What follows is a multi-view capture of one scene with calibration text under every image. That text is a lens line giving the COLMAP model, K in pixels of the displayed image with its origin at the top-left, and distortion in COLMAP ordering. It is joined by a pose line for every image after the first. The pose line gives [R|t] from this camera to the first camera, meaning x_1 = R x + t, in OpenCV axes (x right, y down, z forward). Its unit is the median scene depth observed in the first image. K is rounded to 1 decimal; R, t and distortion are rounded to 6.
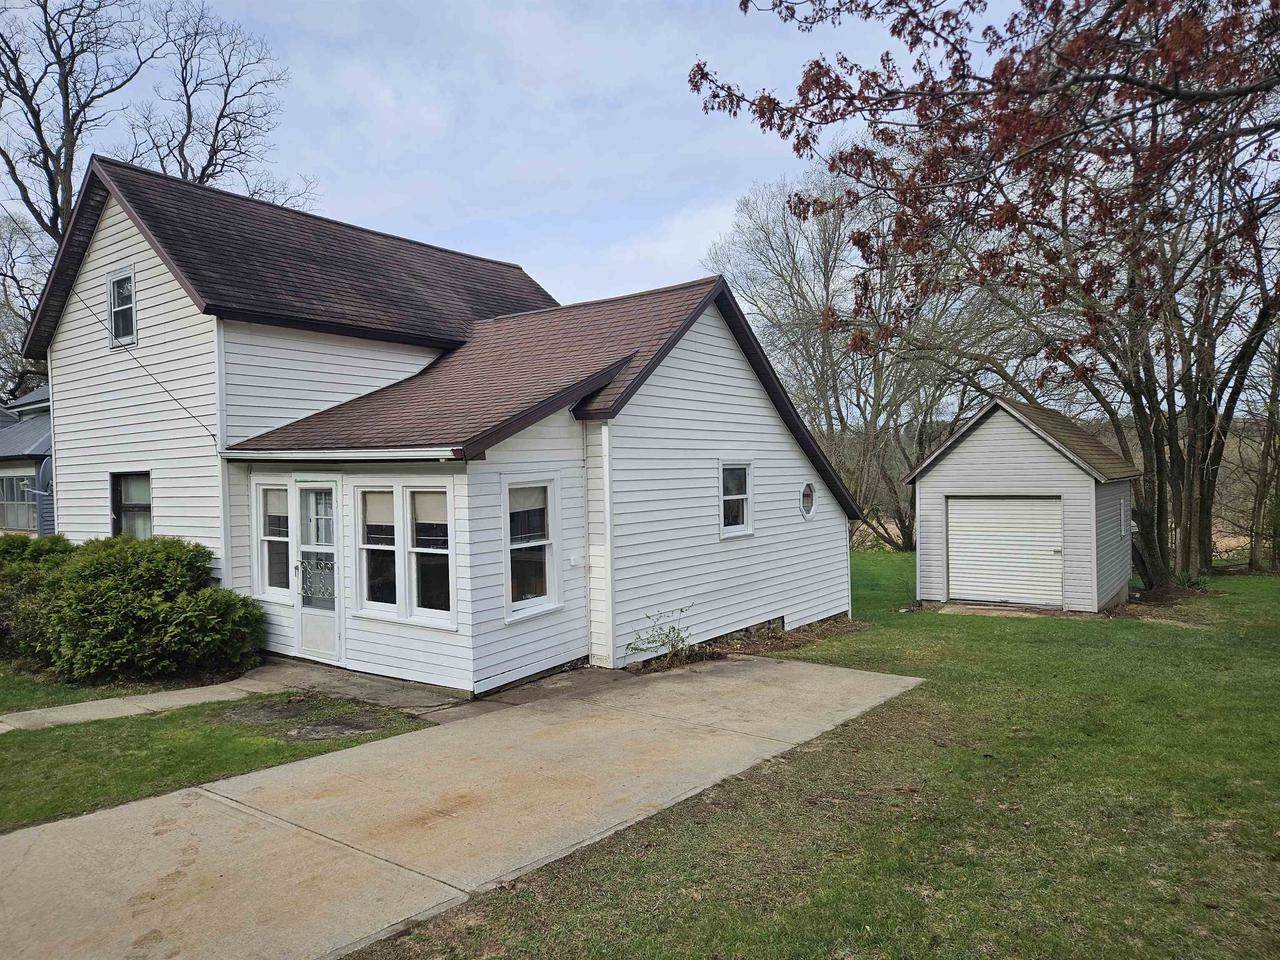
lens RADIAL K [[858.2, 0, 634.3], [0, 858.2, 484.6], [0, 0, 1]] dist [0.075287, -0.061037]
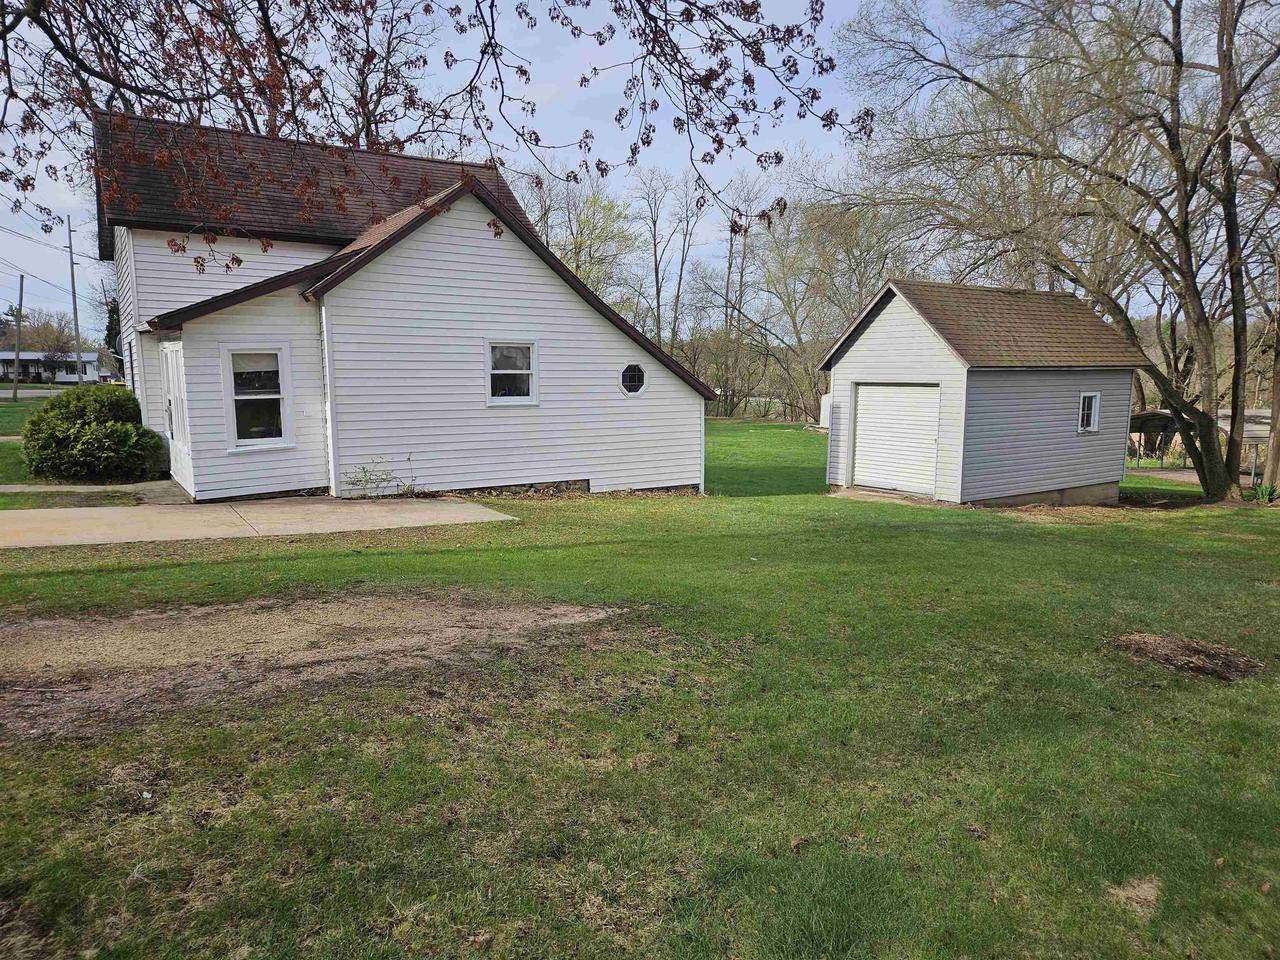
lens RADIAL K [[858.2, 0, 642.1], [0, 858.2, 491.4], [0, 0, 1]] dist [0.075287, -0.061037]
pose [[0.937570, 0.068567, -0.340972, 0.839870], [-0.024188, 0.990855, 0.132745, 0.019573], [0.346955, -0.116210, 0.930654, -0.059533]]
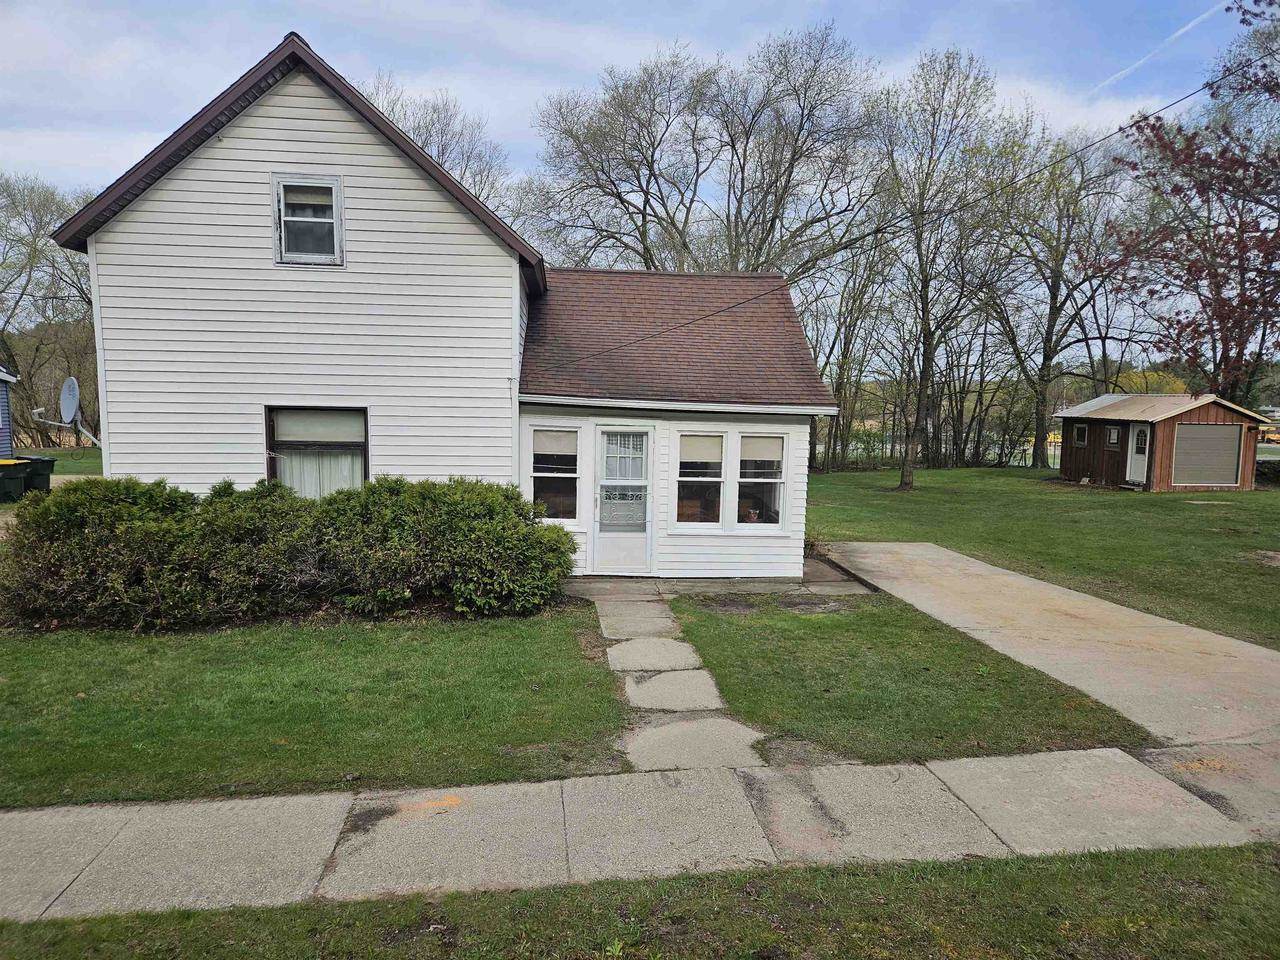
lens RADIAL K [[858.2, 0, 627.1], [0, 858.2, 495.4], [0, 0, 1]] dist [0.075287, -0.061037]
pose [[0.744895, -0.050724, 0.665251, -1.154101], [-0.026844, 0.994020, 0.105850, -0.032886], [-0.666642, -0.096705, 0.739078, 0.130408]]
